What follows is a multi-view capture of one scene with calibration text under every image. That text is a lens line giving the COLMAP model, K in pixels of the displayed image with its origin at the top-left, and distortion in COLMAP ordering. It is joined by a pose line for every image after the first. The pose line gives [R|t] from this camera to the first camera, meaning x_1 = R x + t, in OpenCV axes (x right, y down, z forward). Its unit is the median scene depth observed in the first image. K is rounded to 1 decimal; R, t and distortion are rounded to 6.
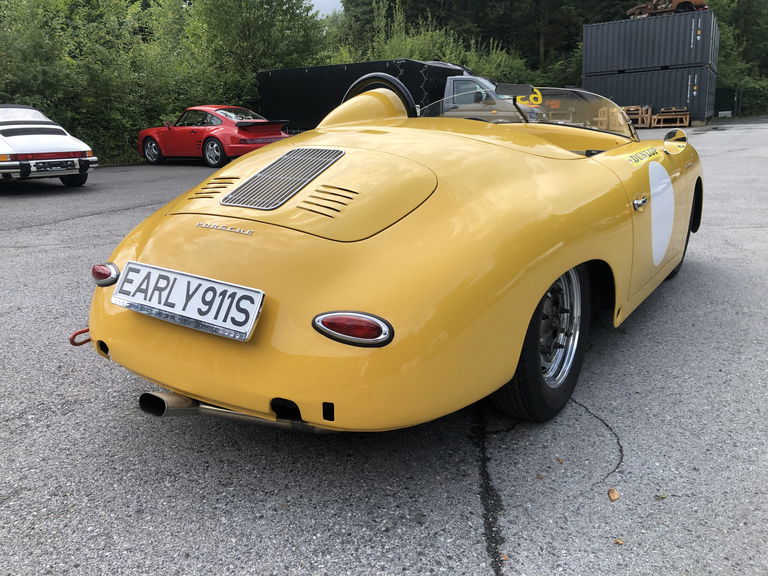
lens RADIAL K [[630.9, 0, 386.9], [0, 630.9, 290.3], [0, 0, 1]] dist [0.031108, -0.032133]
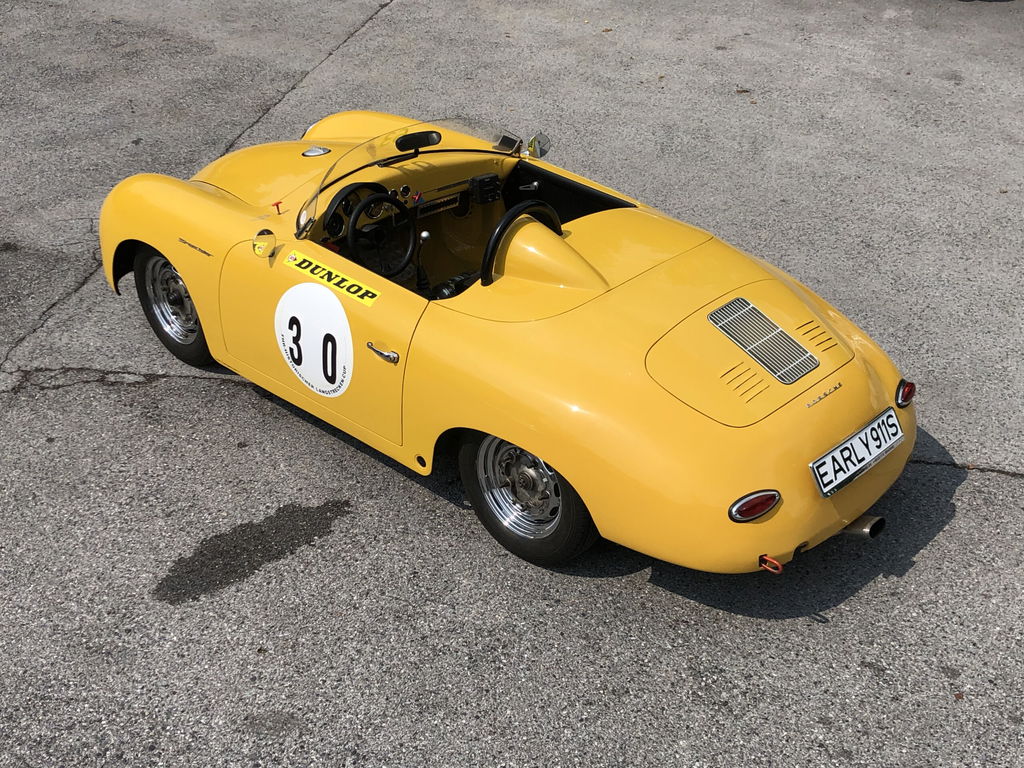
lens RADIAL K [[1305.0, 0, 513.1], [0, 1305.0, 384.5], [0, 0, 1]] dist [0.032286, 0.000000]
pose [[0.180321, -0.498167, 0.848124, -2.641100], [0.274863, 0.853428, 0.442844, -1.479706], [-0.944423, 0.153264, 0.290819, 0.855782]]
